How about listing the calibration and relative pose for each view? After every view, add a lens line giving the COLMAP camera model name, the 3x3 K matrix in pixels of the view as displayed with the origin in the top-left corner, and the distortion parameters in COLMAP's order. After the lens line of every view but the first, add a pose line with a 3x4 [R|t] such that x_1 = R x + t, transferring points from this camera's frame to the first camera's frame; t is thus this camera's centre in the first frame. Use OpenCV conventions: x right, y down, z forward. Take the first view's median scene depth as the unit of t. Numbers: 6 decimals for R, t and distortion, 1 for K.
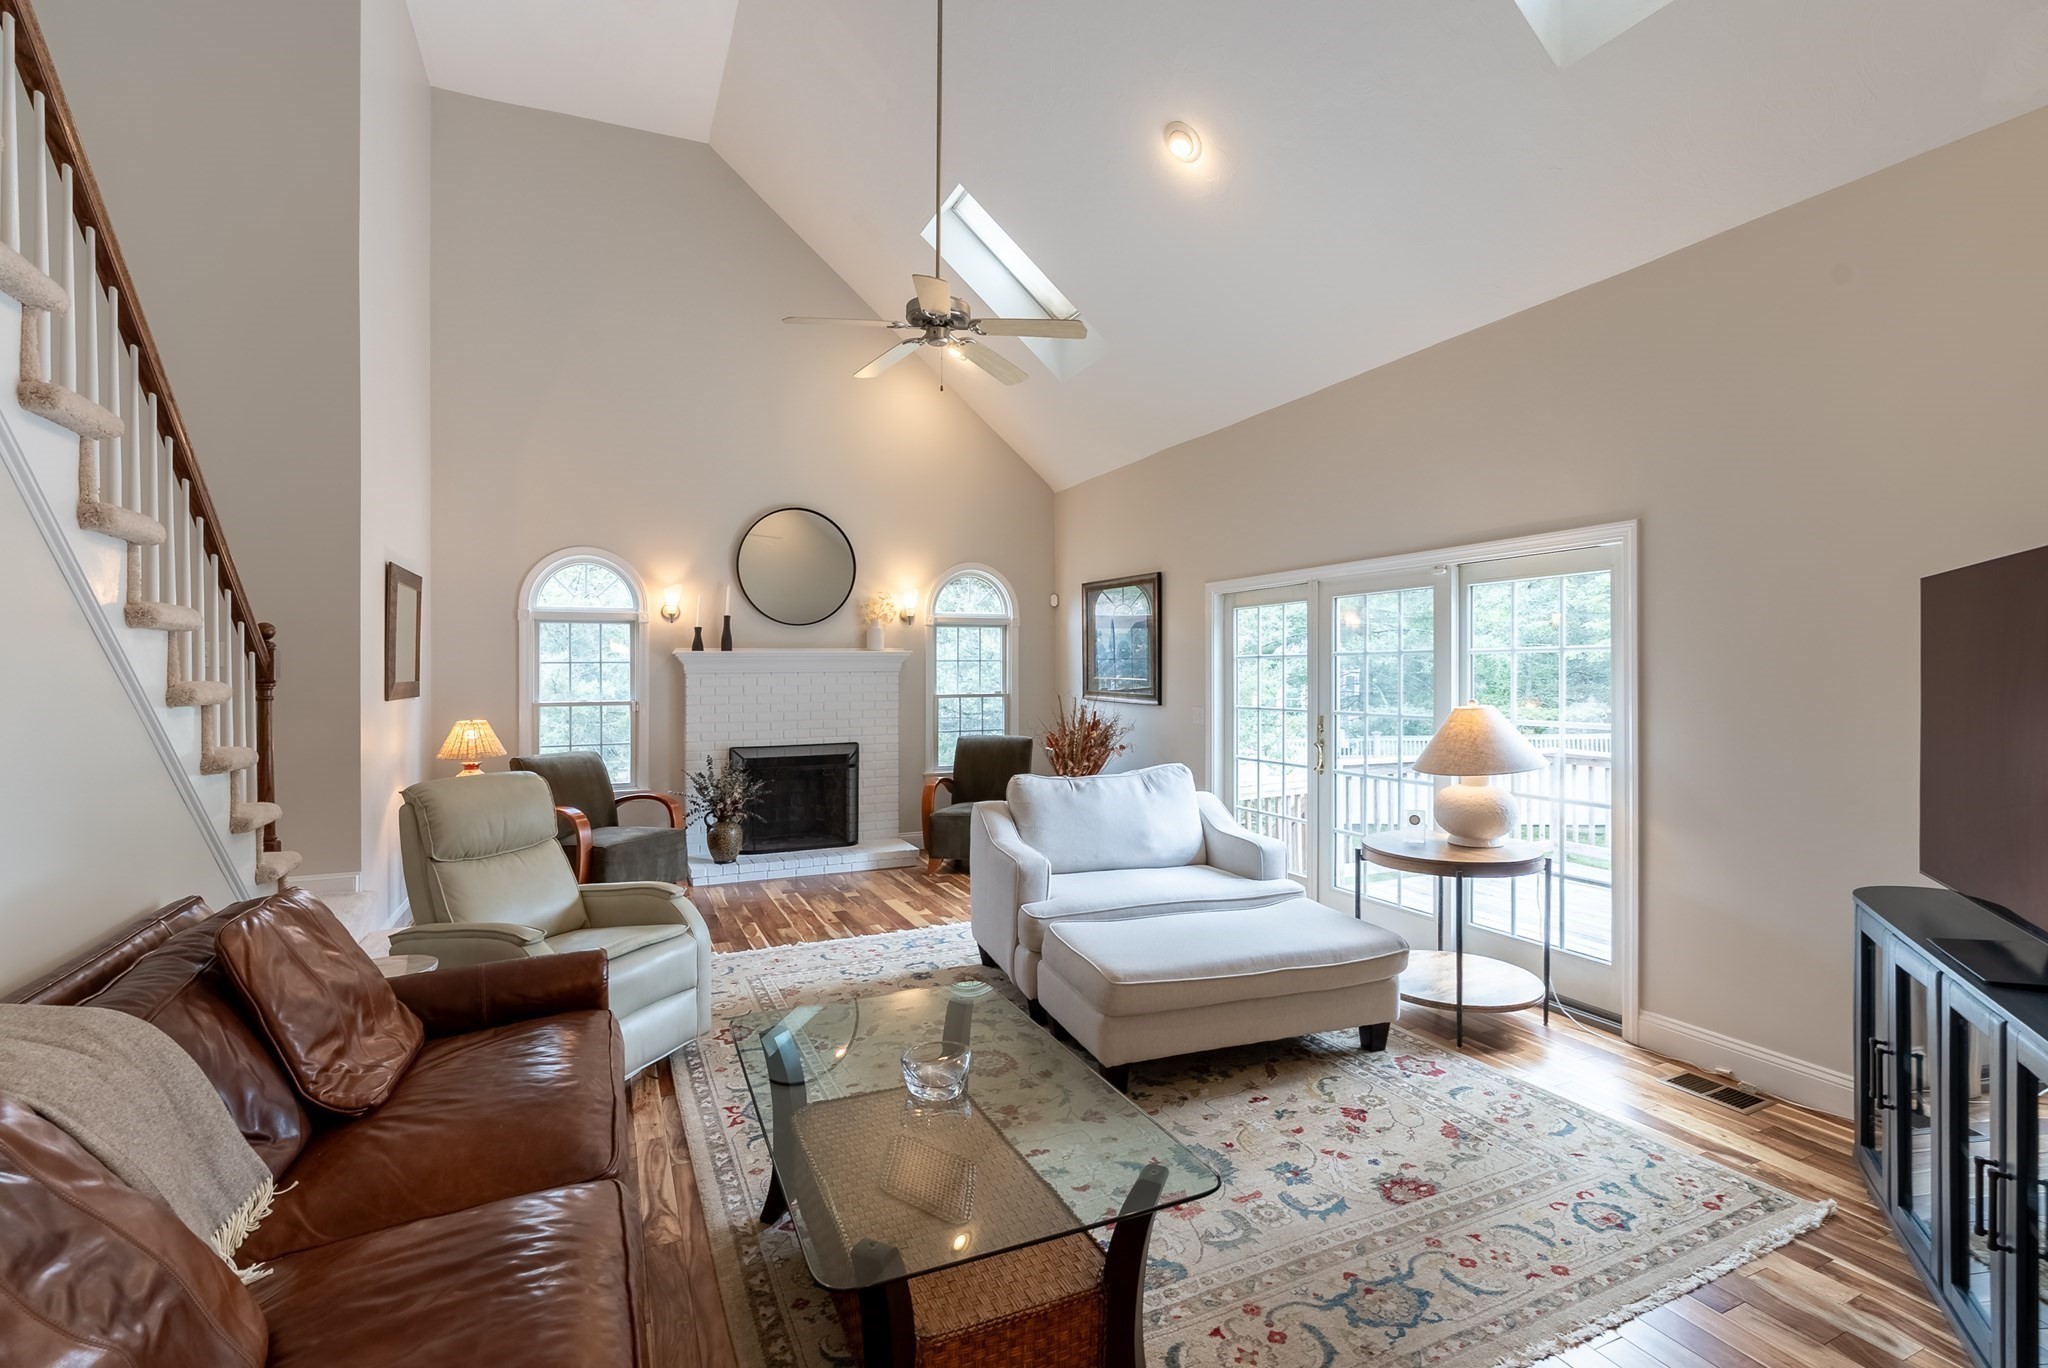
lens RADIAL K [[947.6, 0, 1024.6], [0, 947.6, 650.1], [0, 0, 1]] dist [-0.011569, 0.002577]
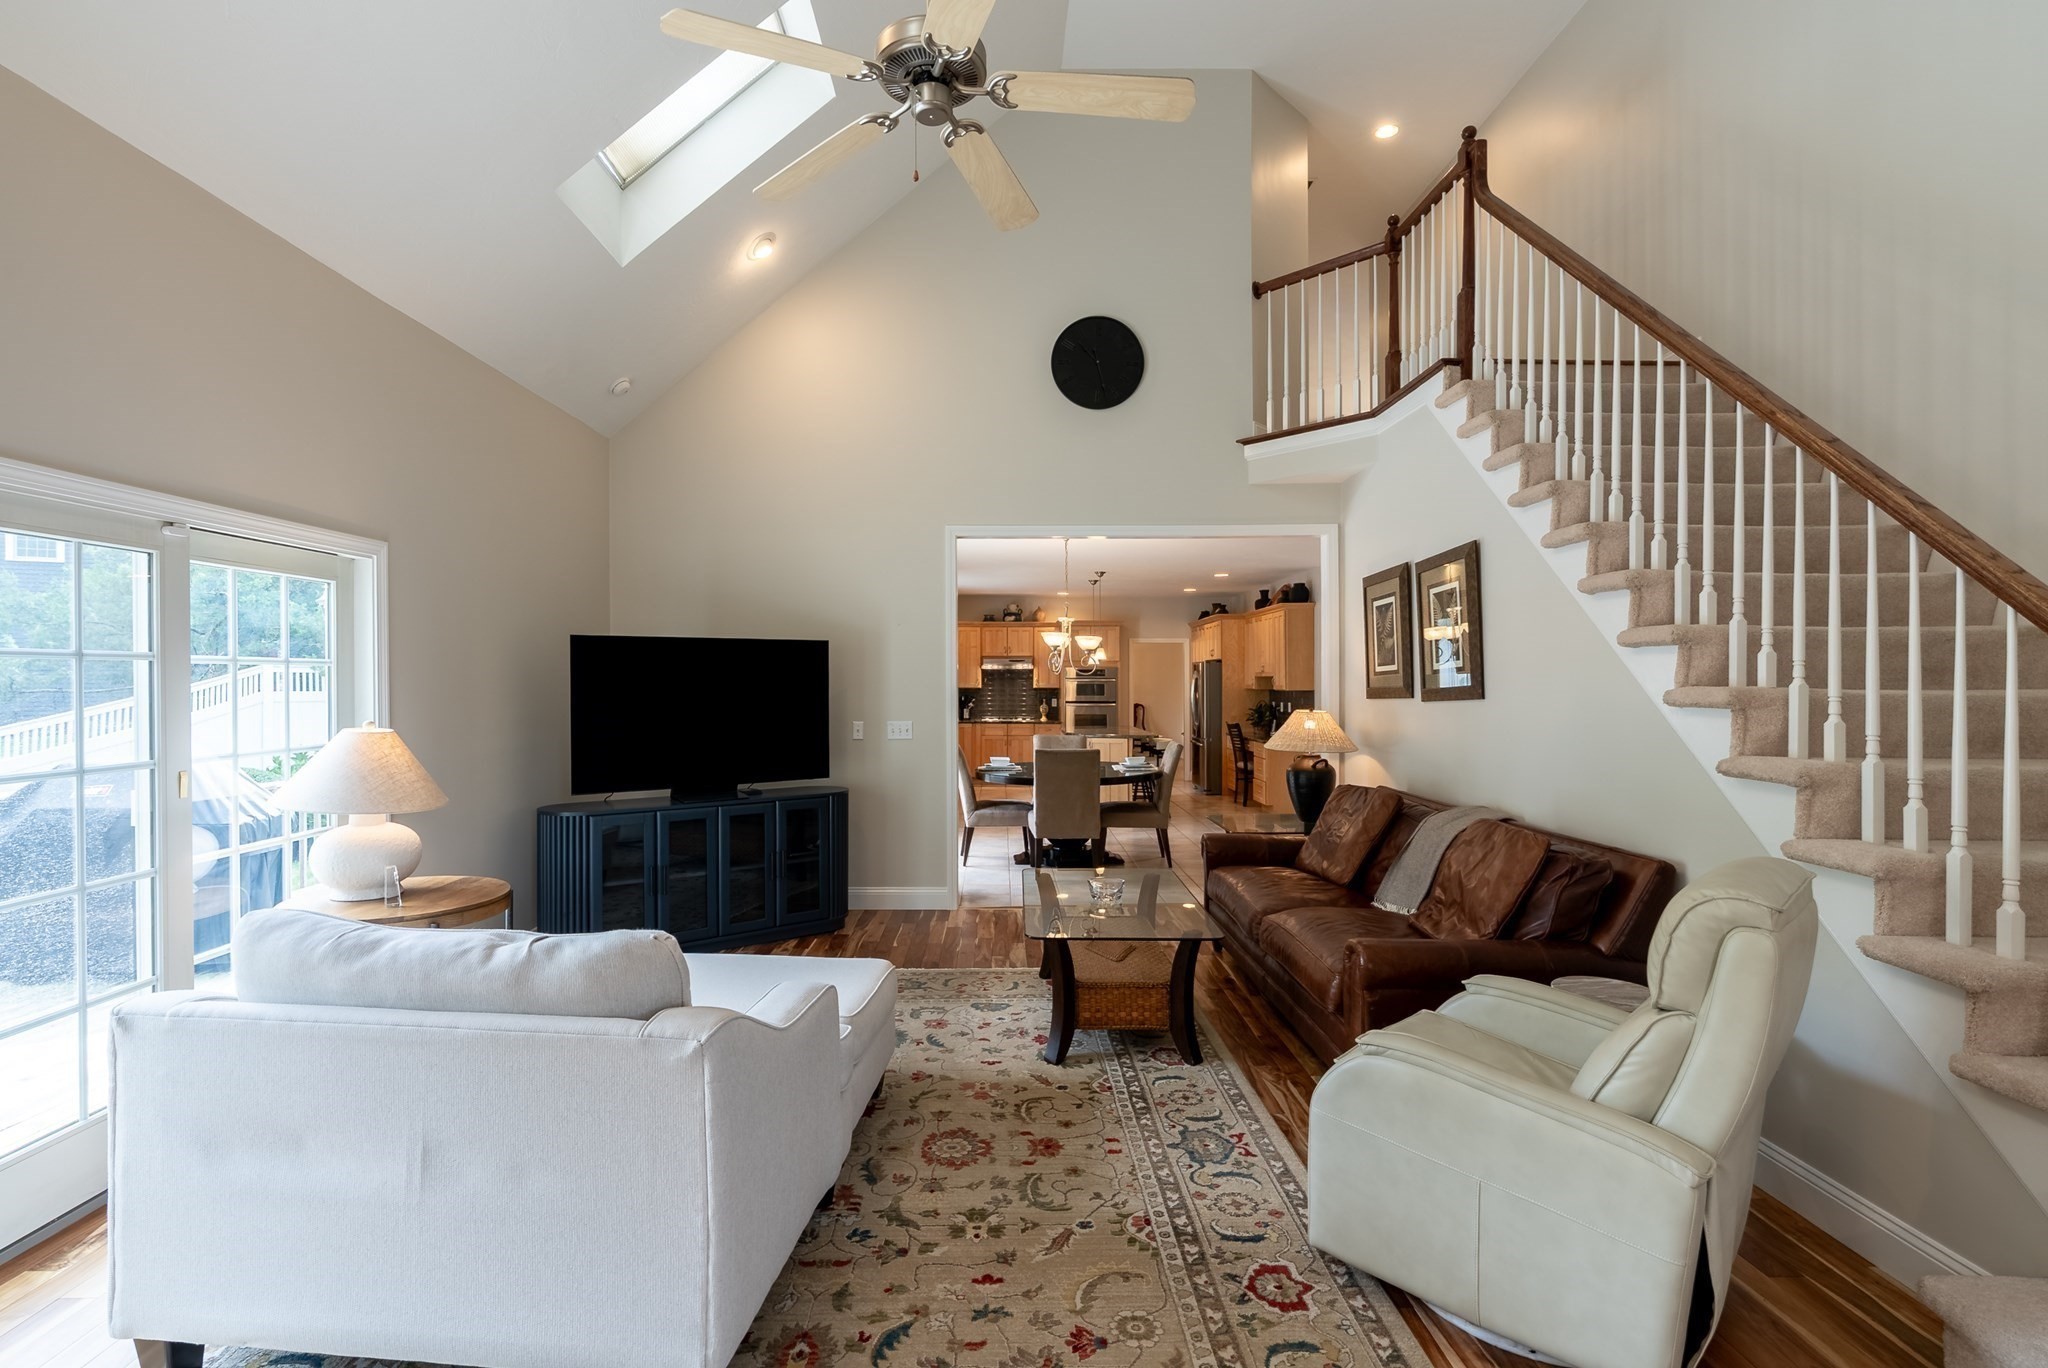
lens RADIAL K [[947.6, 0, 1006.8], [0, 947.6, 682.8], [0, 0, 1]] dist [-0.011569, 0.002577]
pose [[-0.912528, 0.002606, 0.409005, -0.218199], [-0.001948, 0.999941, -0.010716, 0.014829], [-0.409009, -0.010575, -0.912469, 0.892628]]
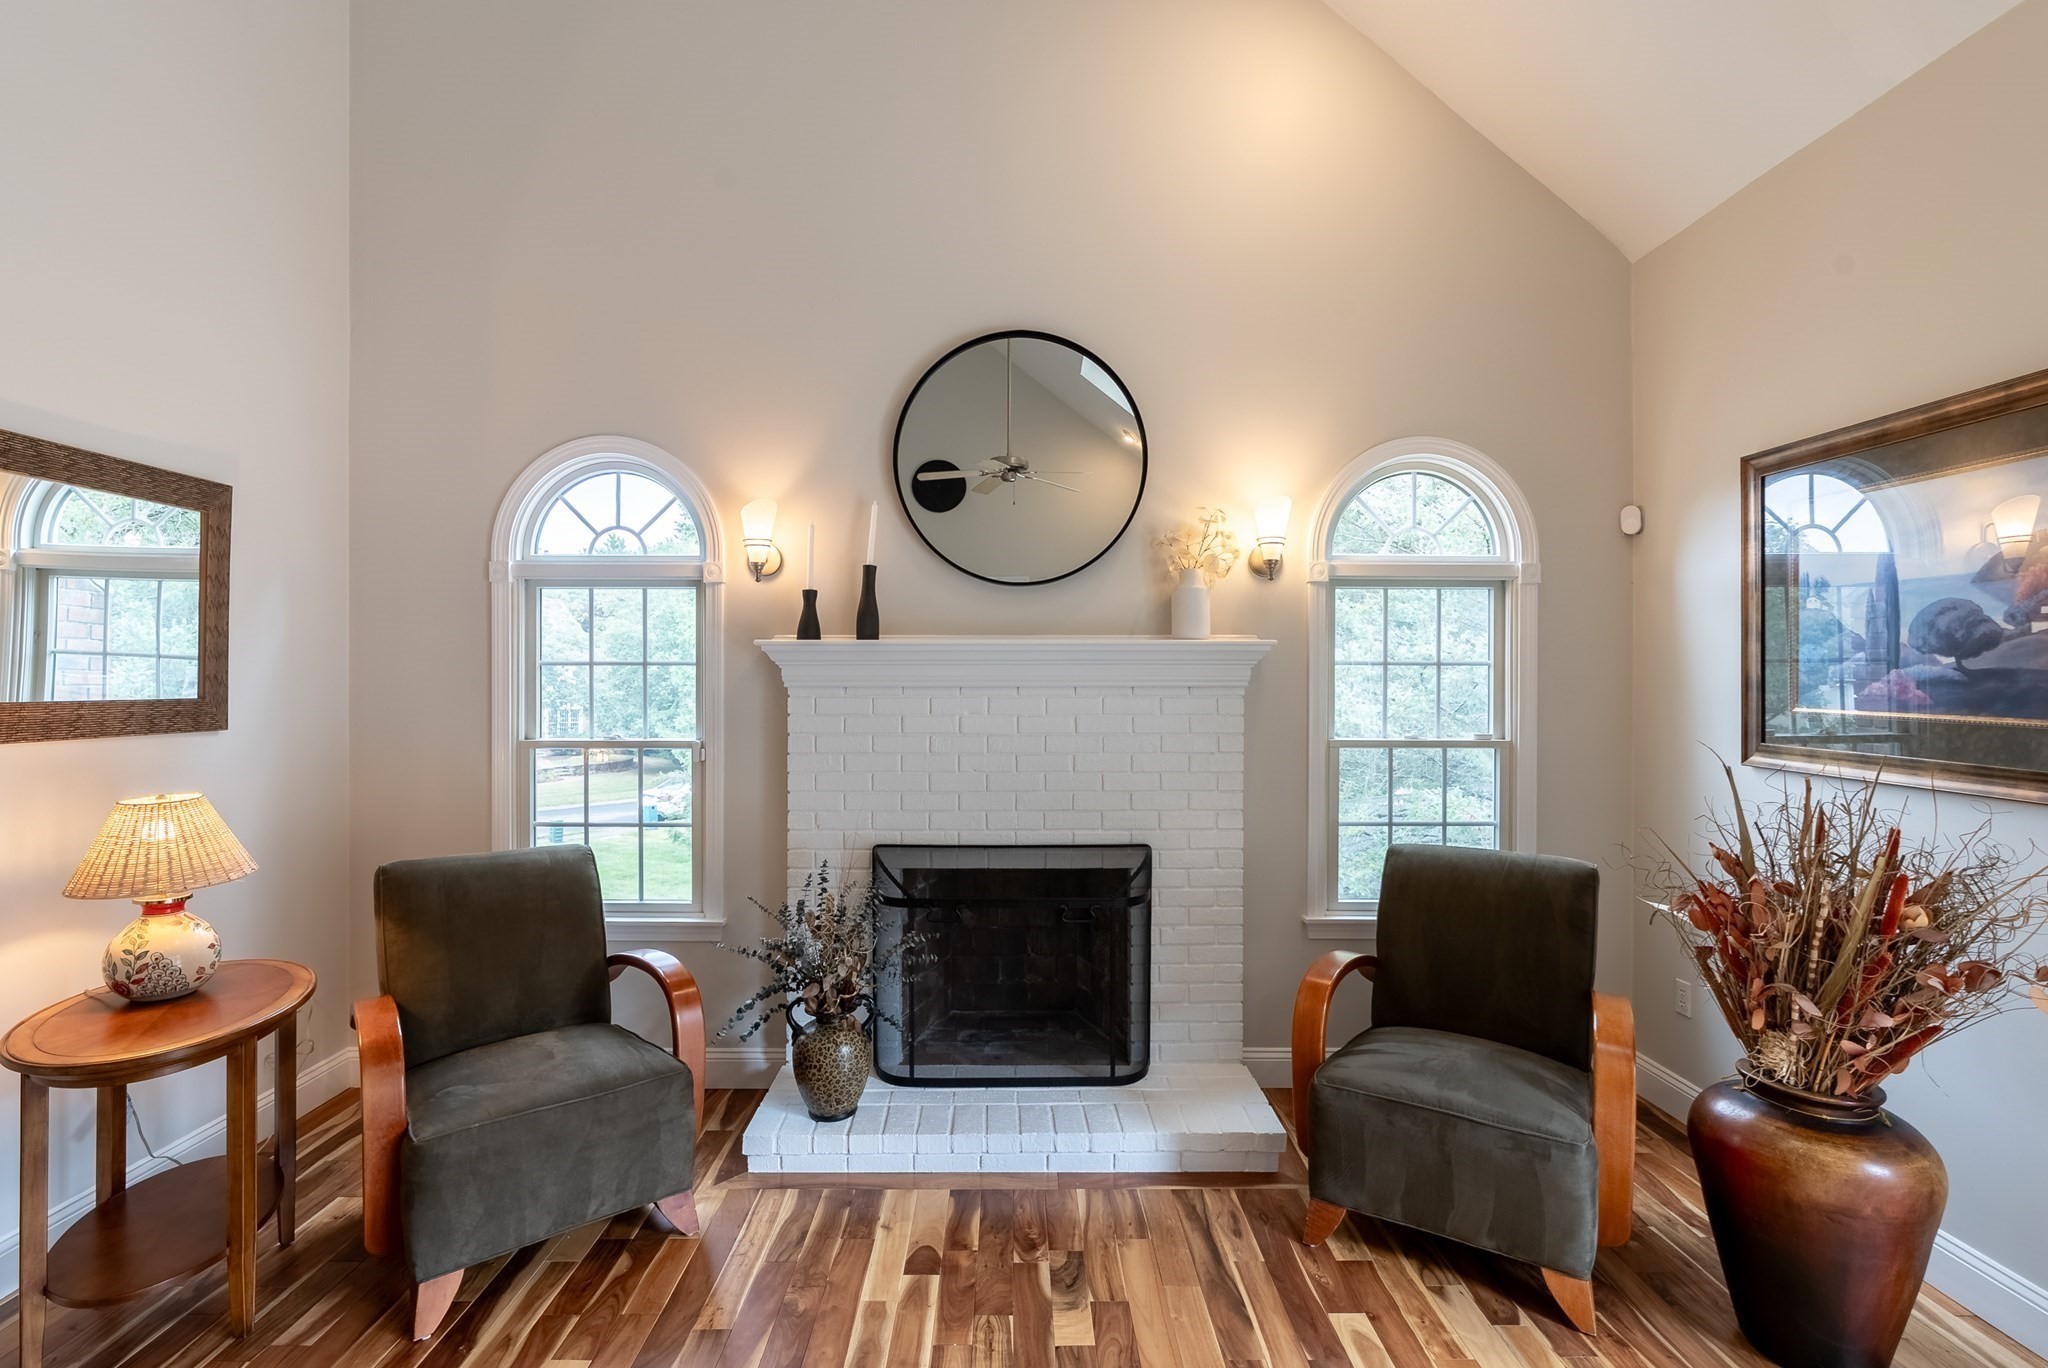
lens RADIAL K [[947.6, 0, 1020.0], [0, 947.6, 672.0], [0, 0, 1]] dist [-0.011569, 0.002577]
pose [[0.915967, 0.004145, -0.401233, -0.057584], [0.000080, 0.999945, 0.010512, 0.012347], [0.401254, -0.009660, 0.915916, 0.615709]]
